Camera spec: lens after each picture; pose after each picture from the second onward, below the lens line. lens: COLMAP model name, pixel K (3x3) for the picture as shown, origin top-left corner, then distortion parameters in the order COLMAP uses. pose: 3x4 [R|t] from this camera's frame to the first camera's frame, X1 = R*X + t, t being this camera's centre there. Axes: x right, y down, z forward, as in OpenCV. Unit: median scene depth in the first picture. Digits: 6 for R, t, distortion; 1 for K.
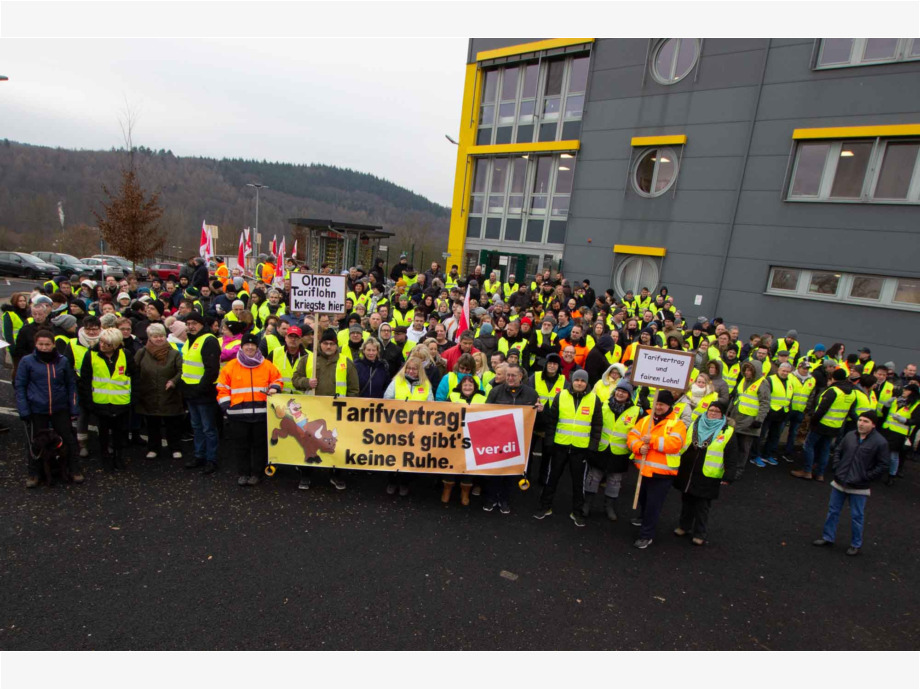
lens RADIAL K [[613.2, 0, 462.7], [0, 613.2, 437.1], [0, 0, 1]] dist [-0.022556, -0.003290]
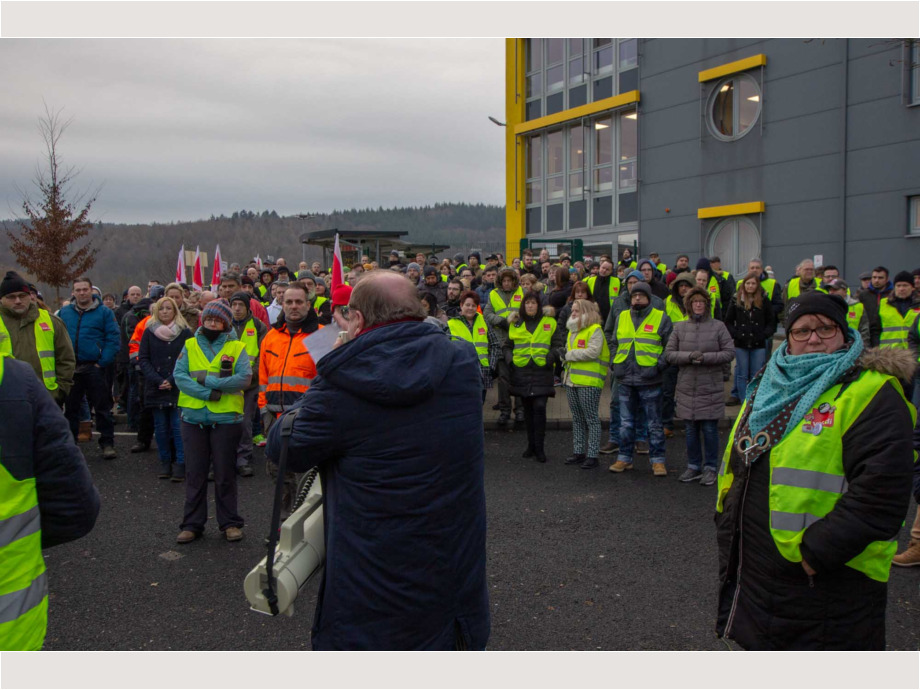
lens RADIAL K [[832.6, 0, 473.9], [0, 832.6, 324.5], [0, 0, 1]] dist [0.005644, 0.022941]
pose [[0.974329, -0.107138, -0.198001, 0.226831], [0.052424, 0.963296, -0.263272, 0.089700], [0.218940, 0.246134, 0.944184, 0.043923]]
